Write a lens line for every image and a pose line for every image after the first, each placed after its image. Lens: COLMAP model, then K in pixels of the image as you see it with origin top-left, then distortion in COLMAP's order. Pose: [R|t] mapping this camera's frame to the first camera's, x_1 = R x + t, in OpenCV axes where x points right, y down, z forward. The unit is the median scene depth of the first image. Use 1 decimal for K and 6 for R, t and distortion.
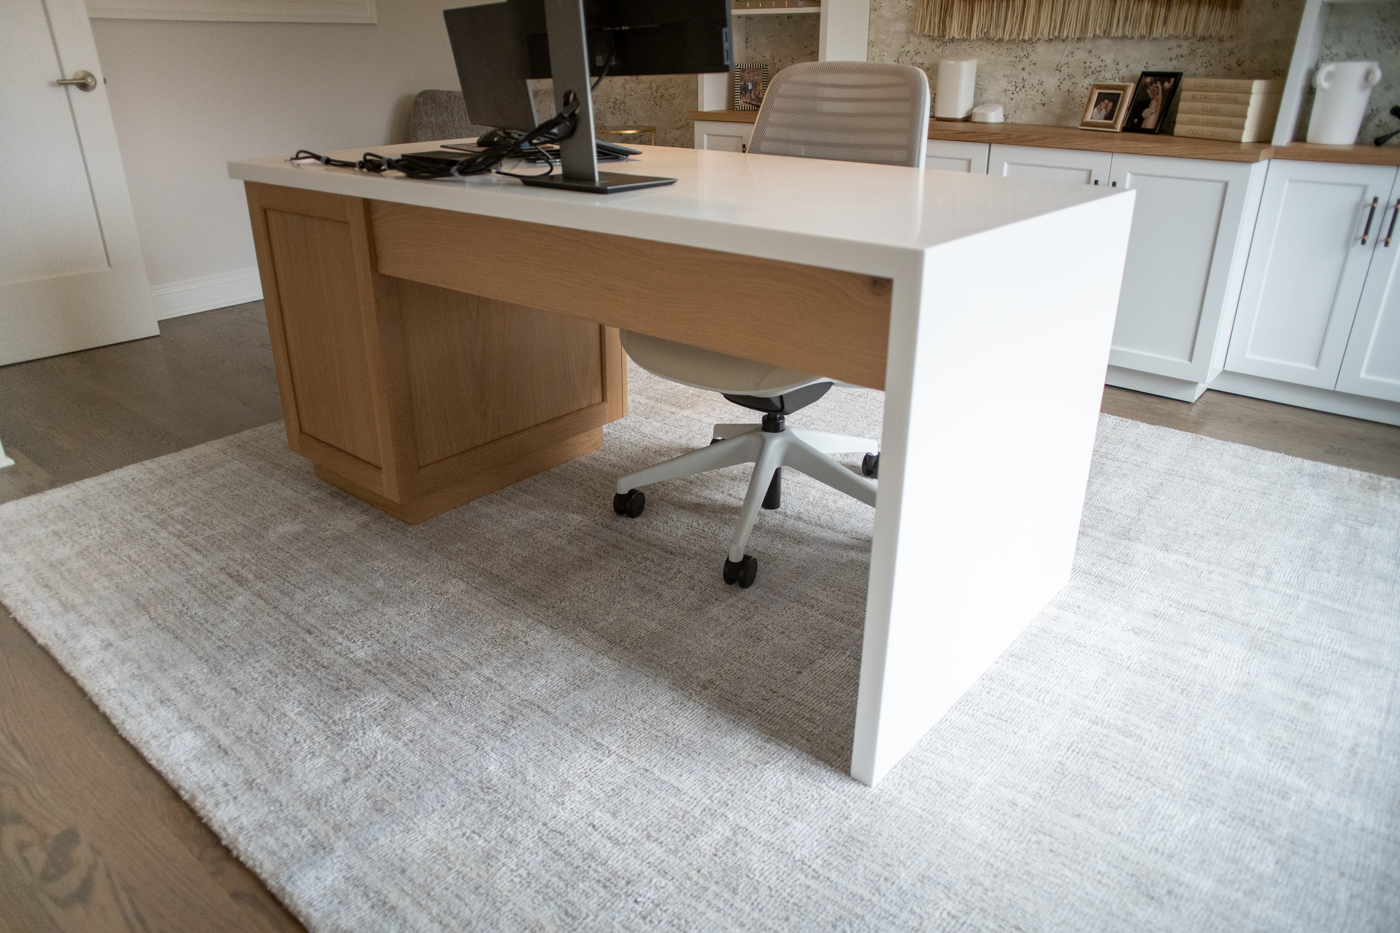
lens RADIAL K [[956.7, 0, 702.2], [0, 956.7, 474.0], [0, 0, 1]] dist [-0.094678, 0.036414]
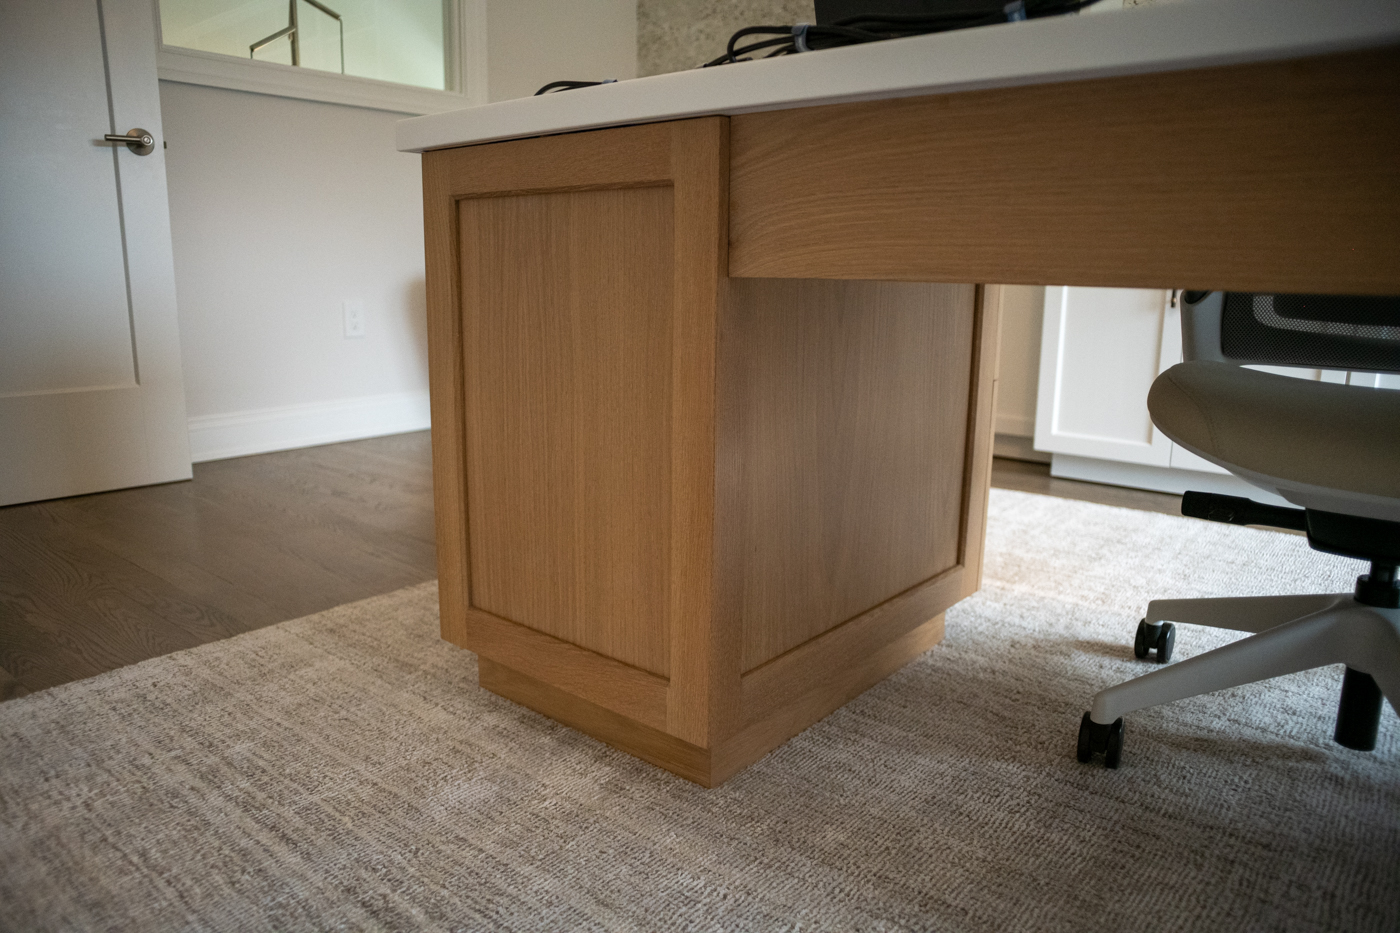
lens RADIAL K [[956.7, 0, 705.1], [0, 956.7, 459.7], [0, 0, 1]] dist [-0.094678, 0.036414]
pose [[0.999903, 0.010359, 0.009317, -0.305040], [-0.008005, 0.974470, -0.224377, -0.004036], [-0.011403, 0.224281, 0.974458, 0.445974]]
